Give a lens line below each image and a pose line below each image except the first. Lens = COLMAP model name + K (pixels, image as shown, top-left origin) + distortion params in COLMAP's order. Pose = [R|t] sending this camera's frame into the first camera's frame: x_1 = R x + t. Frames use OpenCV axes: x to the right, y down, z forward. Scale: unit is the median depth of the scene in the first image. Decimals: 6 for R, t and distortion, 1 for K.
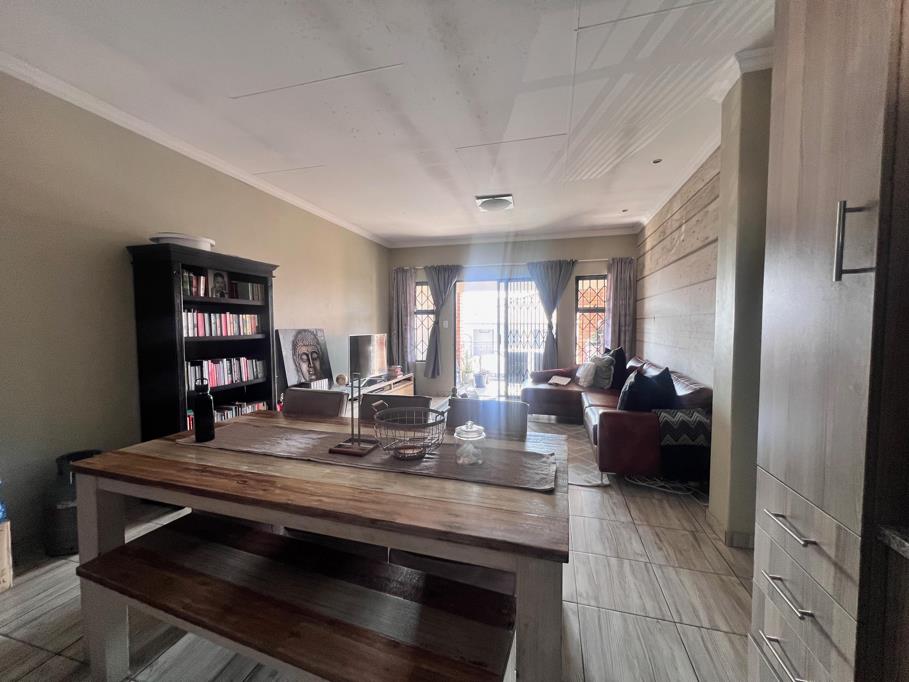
lens RADIAL K [[365.5, 0, 454.4], [0, 365.5, 342.6], [0, 0, 1]] dist [0.004551, 0.000287]
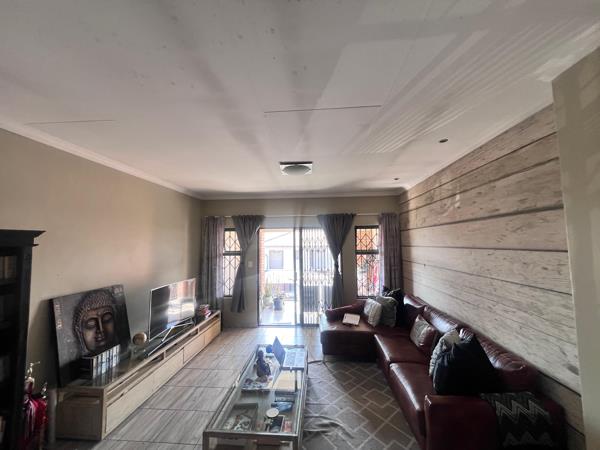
lens RADIAL K [[241.3, 0, 300.5], [0, 241.3, 225.3], [0, 0, 1]] dist [0.004551, 0.000287]
pose [[0.982690, 0.003215, 0.185230, -0.012092], [0.019537, 0.992475, -0.120879, -0.101532], [-0.184225, 0.122405, 0.975232, 0.252350]]
